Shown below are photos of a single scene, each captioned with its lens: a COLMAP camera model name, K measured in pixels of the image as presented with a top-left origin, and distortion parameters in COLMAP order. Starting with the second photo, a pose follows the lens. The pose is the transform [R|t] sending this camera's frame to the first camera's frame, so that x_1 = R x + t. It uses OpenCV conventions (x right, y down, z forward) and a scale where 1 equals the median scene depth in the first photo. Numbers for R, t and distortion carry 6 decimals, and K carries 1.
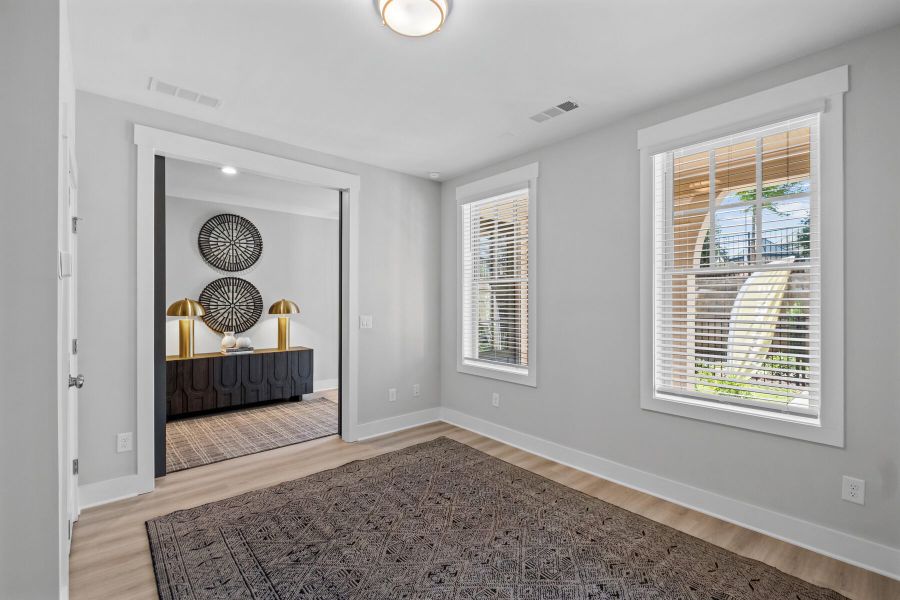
lens RADIAL K [[397.8, 0, 450.0], [0, 397.8, 300.0], [0, 0, 1]] dist [0.001623, -0.000277]
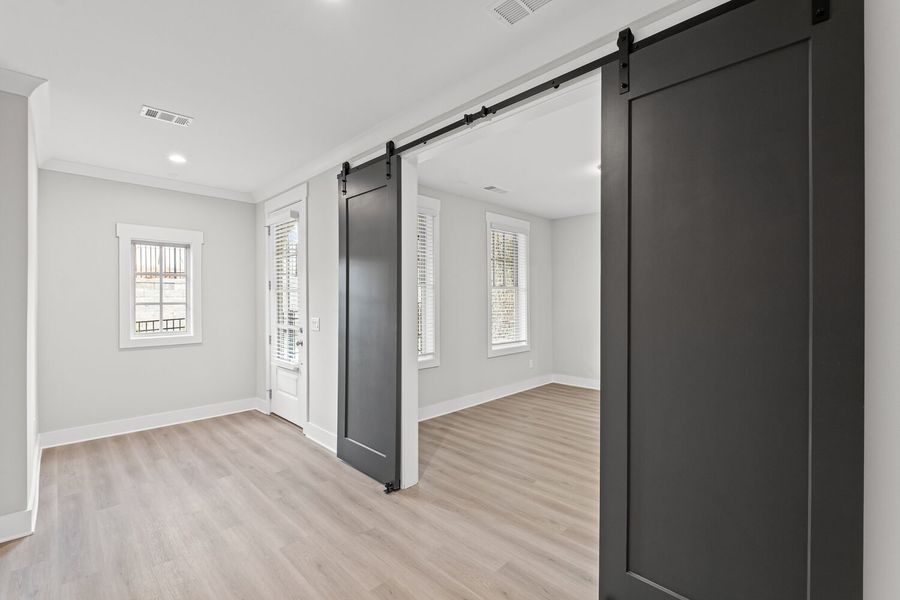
lens RADIAL K [[401.3, 0, 448.8], [0, 401.3, 297.2], [0, 0, 1]] dist [0.000380, -0.000635]
pose [[-0.068891, -0.000588, 0.997624, -1.132540], [-0.003903, 0.999992, 0.000320, -0.006294], [-0.997617, -0.003872, -0.068892, 1.079606]]
